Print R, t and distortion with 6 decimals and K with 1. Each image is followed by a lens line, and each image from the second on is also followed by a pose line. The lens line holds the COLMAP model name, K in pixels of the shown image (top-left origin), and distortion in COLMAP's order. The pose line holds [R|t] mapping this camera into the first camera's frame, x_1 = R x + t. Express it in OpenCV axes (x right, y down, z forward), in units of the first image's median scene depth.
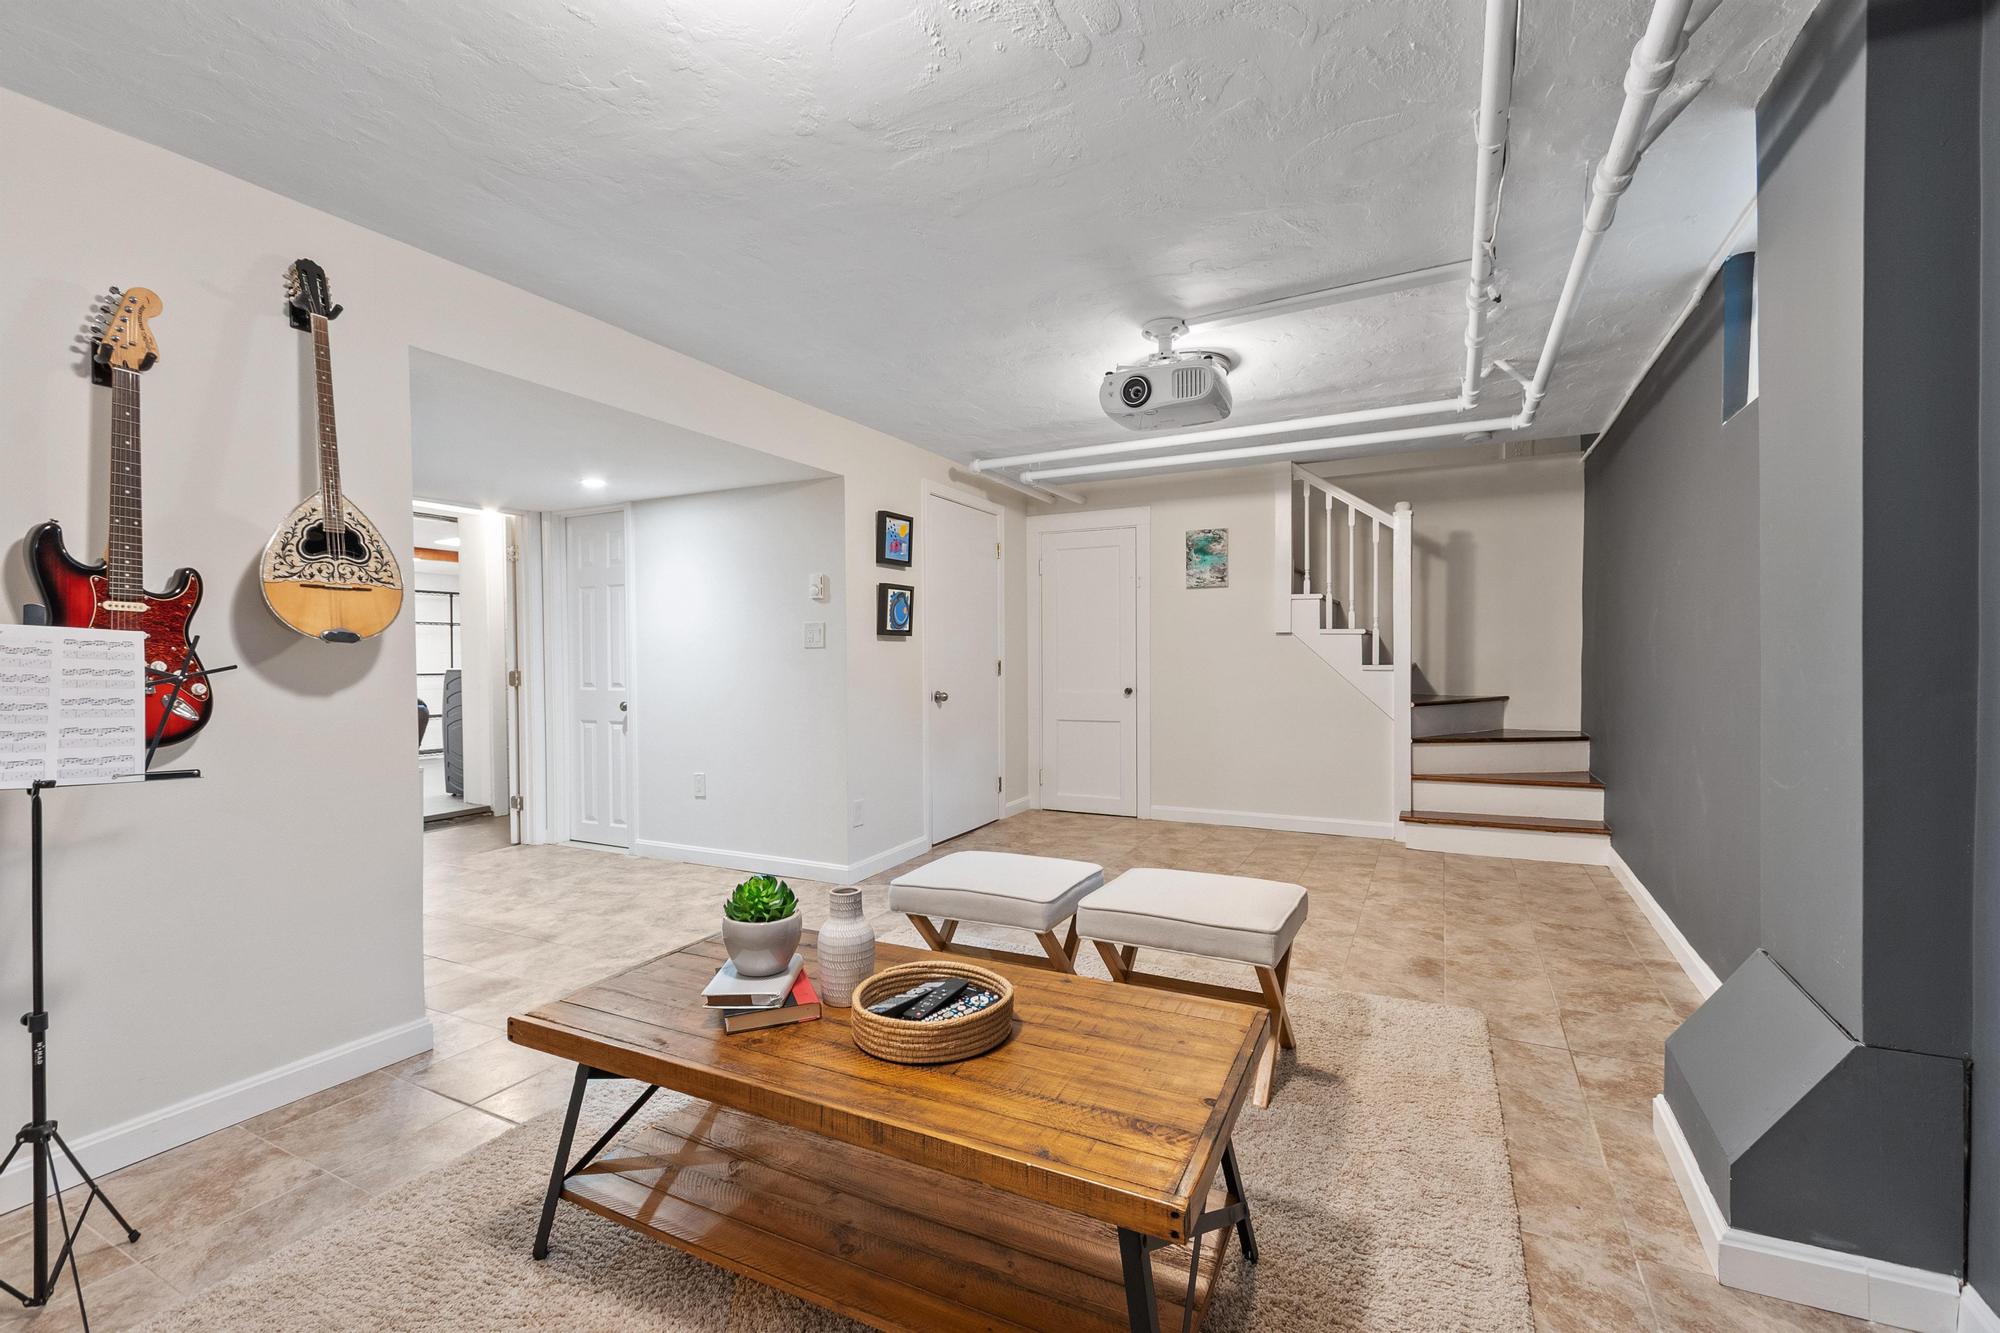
lens RADIAL K [[874.9, 0, 992.4], [0, 874.9, 666.0], [0, 0, 1]] dist [-0.001657, 0.000268]
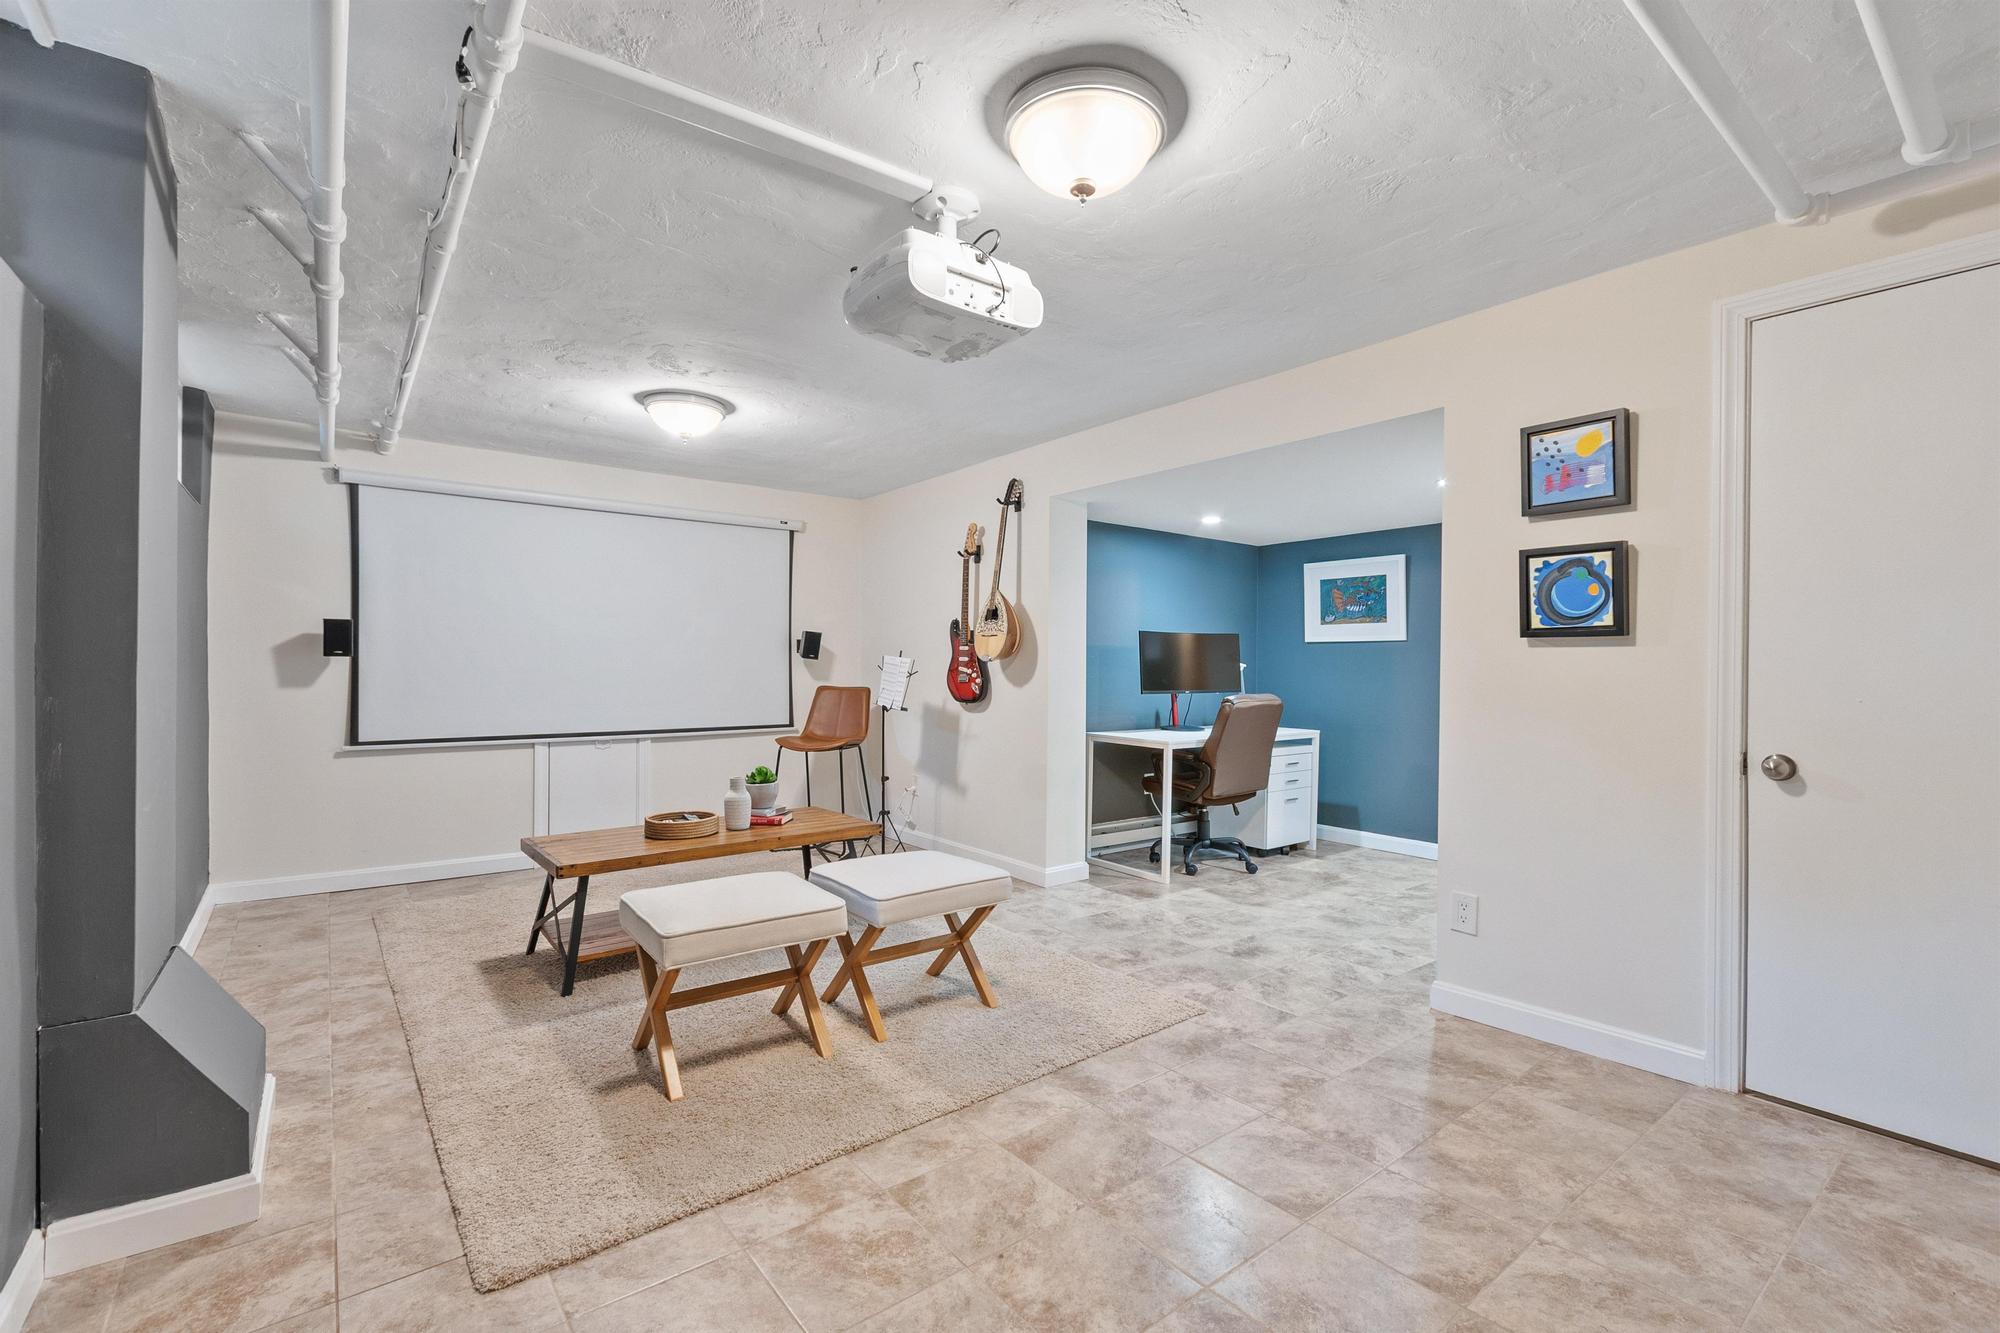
lens RADIAL K [[874.9, 0, 995.5], [0, 874.9, 667.0], [0, 0, 1]] dist [-0.001657, 0.000268]
pose [[-0.423884, 0.009208, -0.905670, 0.560307], [-0.015321, 0.999732, 0.017335, -0.020387], [0.905587, 0.021223, -0.423629, 0.921440]]
